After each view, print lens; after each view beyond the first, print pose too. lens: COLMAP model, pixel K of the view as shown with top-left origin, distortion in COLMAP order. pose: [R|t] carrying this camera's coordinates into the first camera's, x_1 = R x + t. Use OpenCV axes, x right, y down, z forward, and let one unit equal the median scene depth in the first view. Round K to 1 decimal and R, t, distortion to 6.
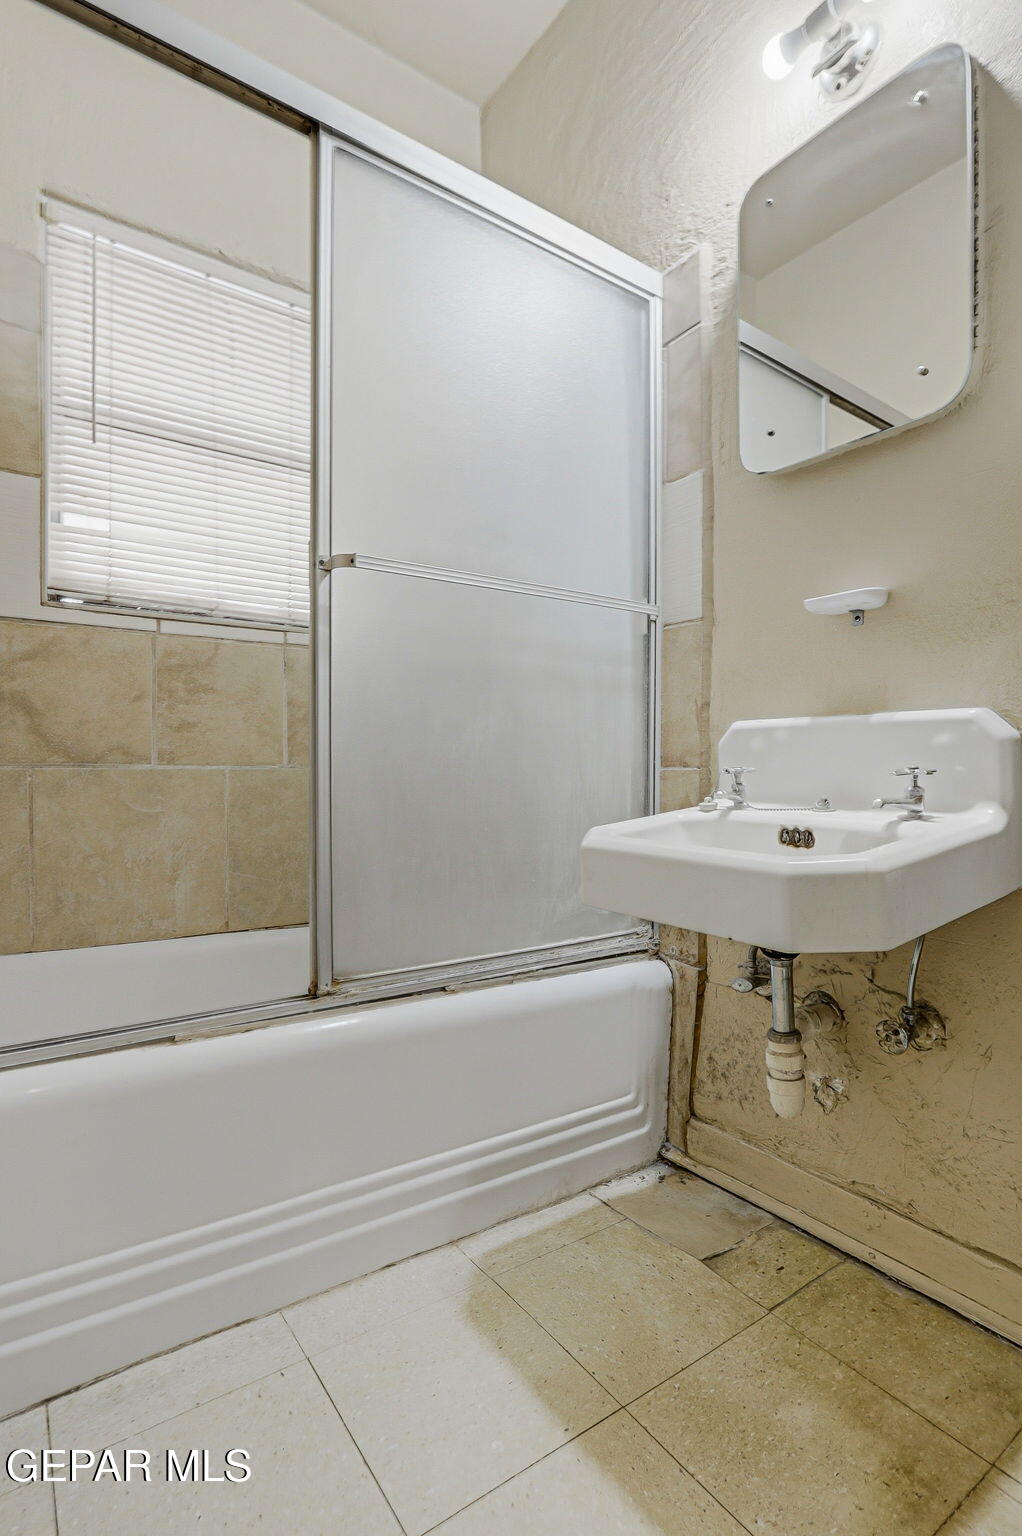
lens RADIAL K [[774.0, 0, 512.2], [0, 774.0, 768.0], [0, 0, 1]] dist [0.000595, 0.000009]
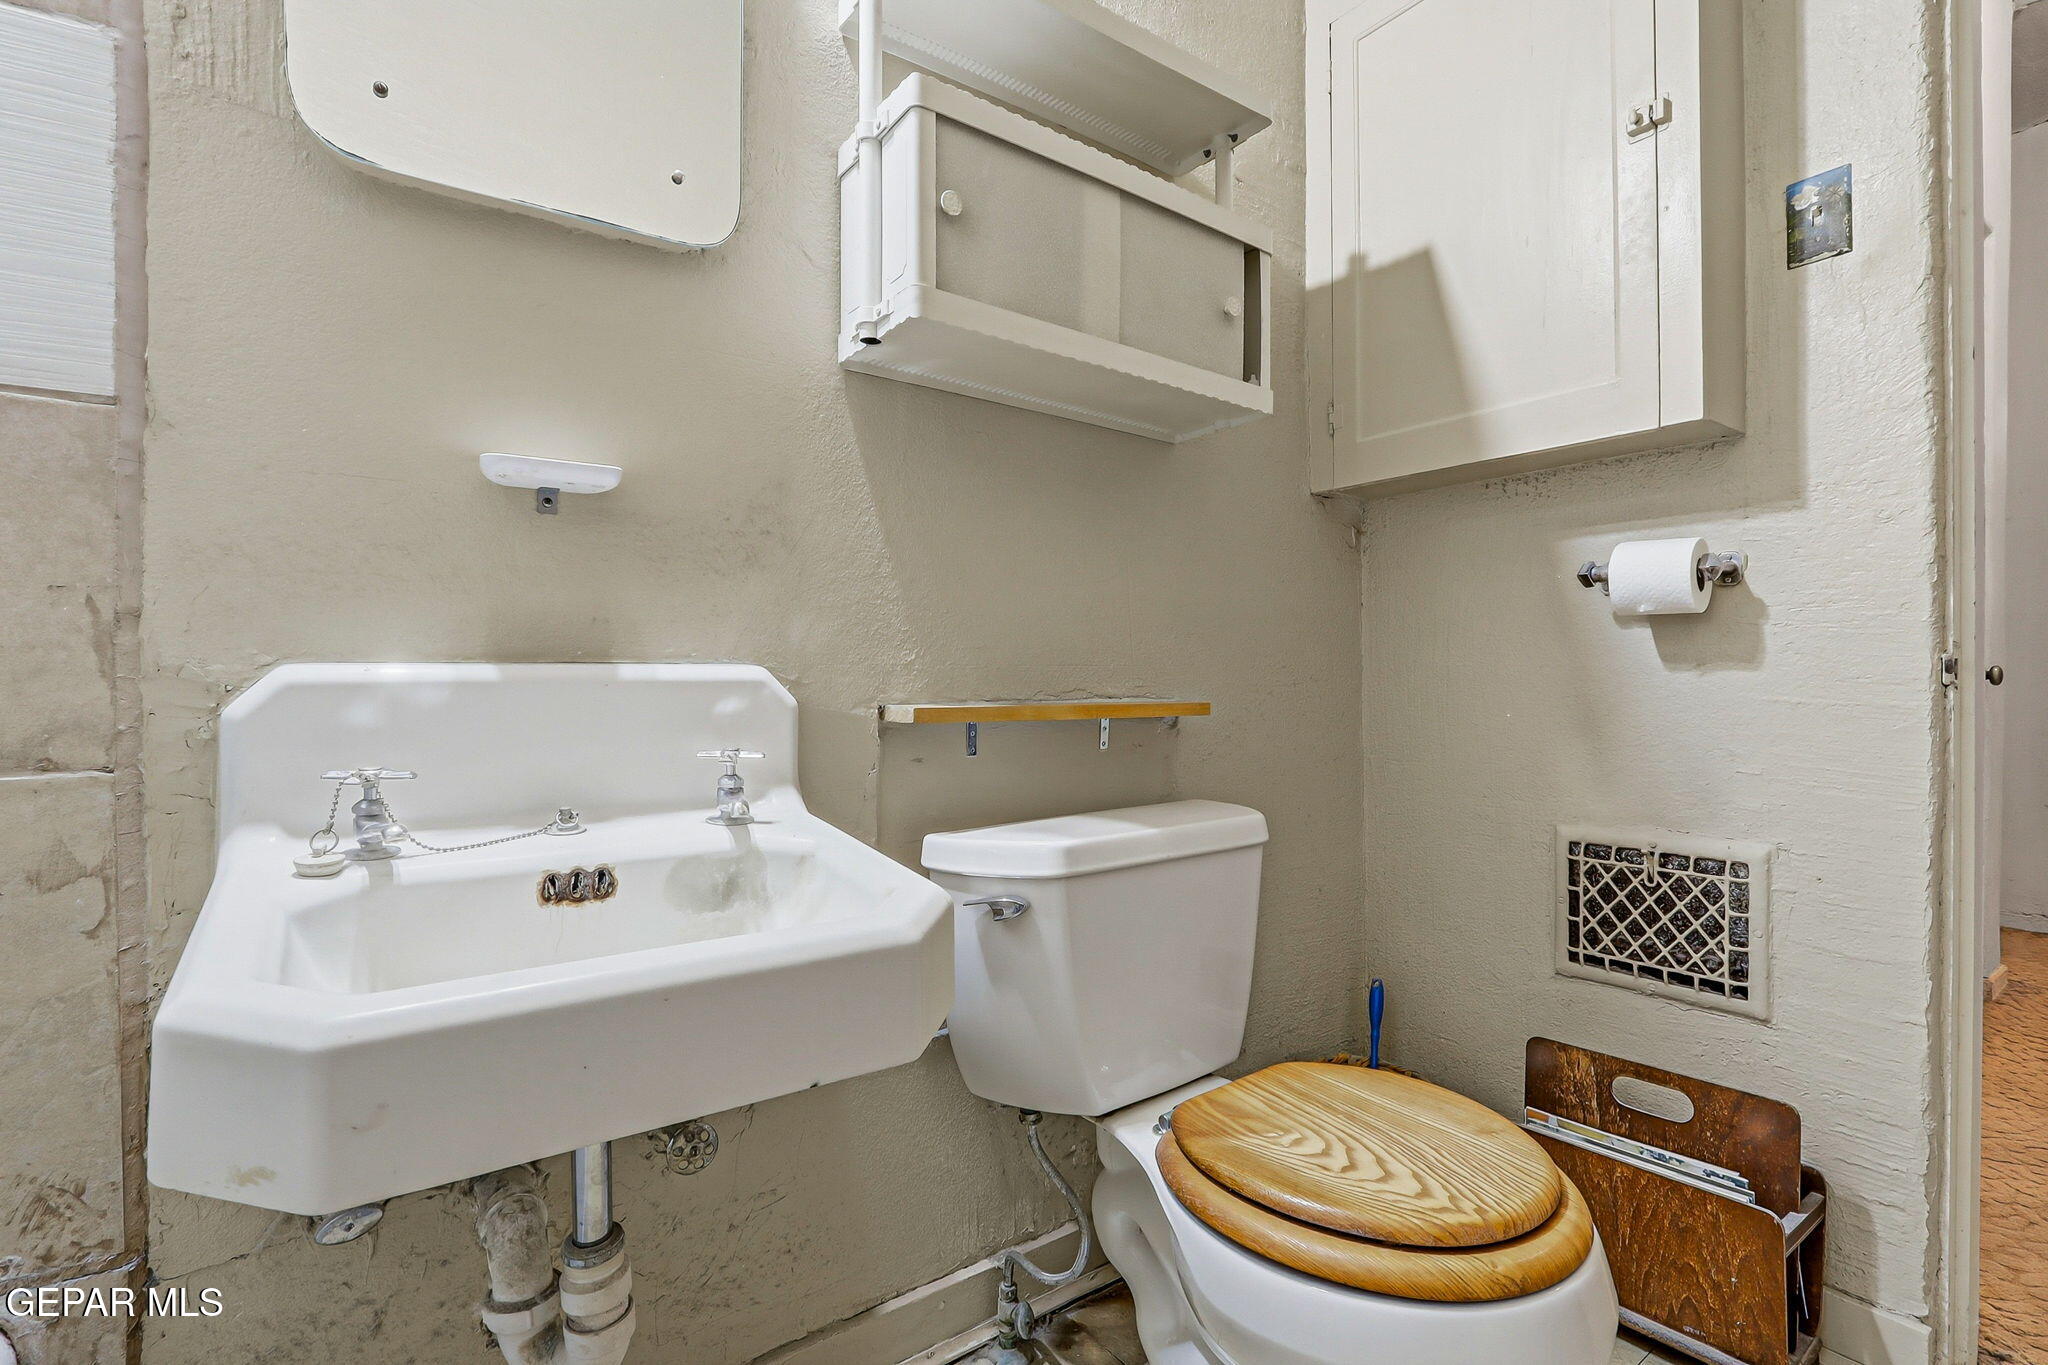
lens RADIAL K [[967.8, 0, 1025.7], [0, 967.8, 674.8], [0, 0, 1]] dist [-0.017502, 0.000644]
pose [[-0.025265, -0.004109, 0.999672, -0.297912], [0.002058, 0.999989, 0.004162, -0.057937], [-0.999679, 0.002163, -0.025257, 0.611231]]
